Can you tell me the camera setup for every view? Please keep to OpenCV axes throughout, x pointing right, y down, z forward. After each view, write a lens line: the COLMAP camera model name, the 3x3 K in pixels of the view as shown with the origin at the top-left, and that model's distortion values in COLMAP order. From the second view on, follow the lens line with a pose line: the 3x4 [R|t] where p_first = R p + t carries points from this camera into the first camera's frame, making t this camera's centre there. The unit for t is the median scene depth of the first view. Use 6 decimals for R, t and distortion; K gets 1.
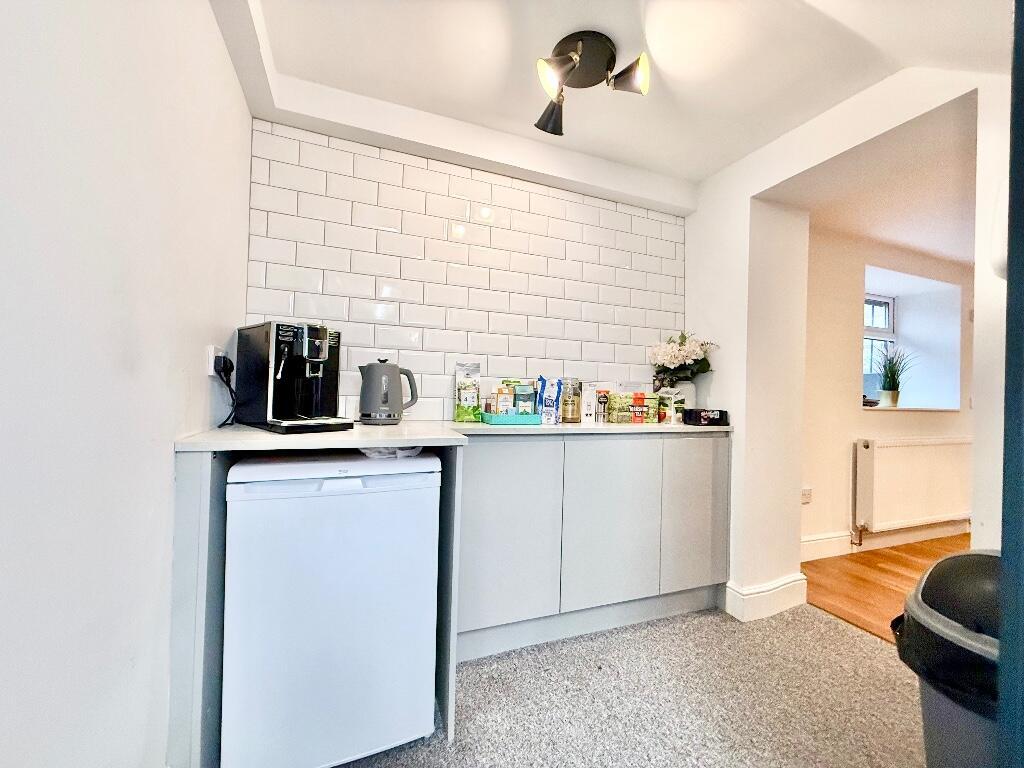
lens RADIAL K [[410.6, 0, 505.8], [0, 410.6, 382.5], [0, 0, 1]] dist [0.000791, 0.000255]
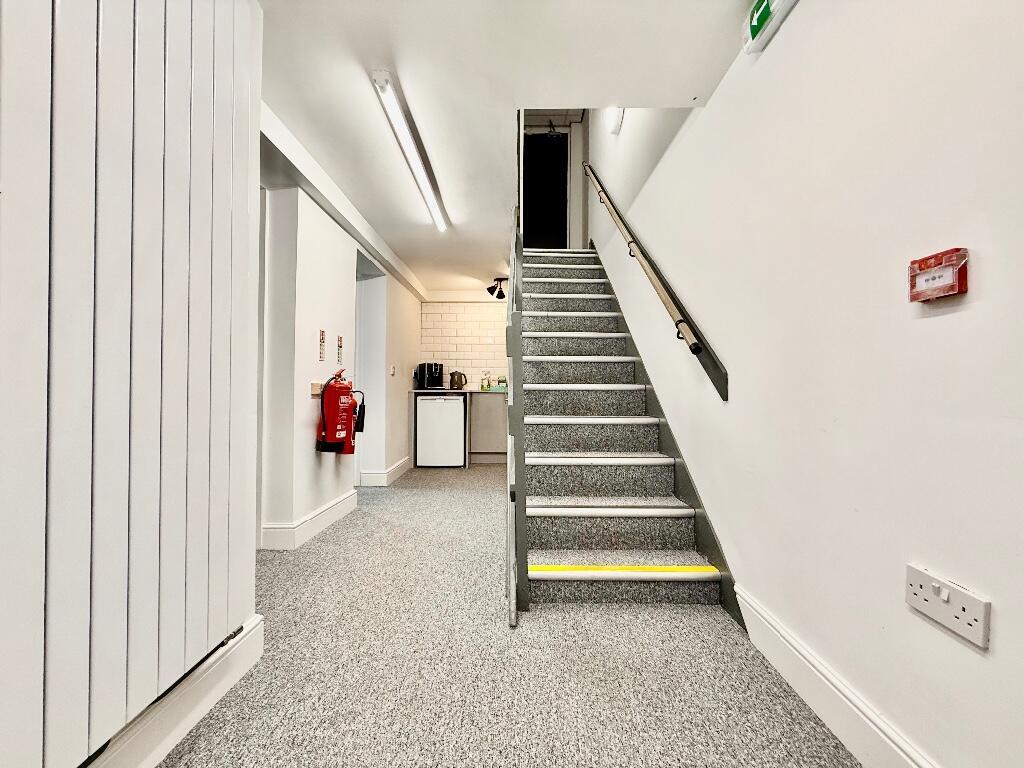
lens RADIAL K [[410.6, 0, 515.1], [0, 410.6, 385.4], [0, 0, 1]] dist [0.000791, 0.000255]
pose [[0.932917, -0.020232, -0.359522, 1.435393], [0.020352, 0.999787, -0.003454, 0.090014], [0.359516, -0.004095, 0.933130, -2.074540]]
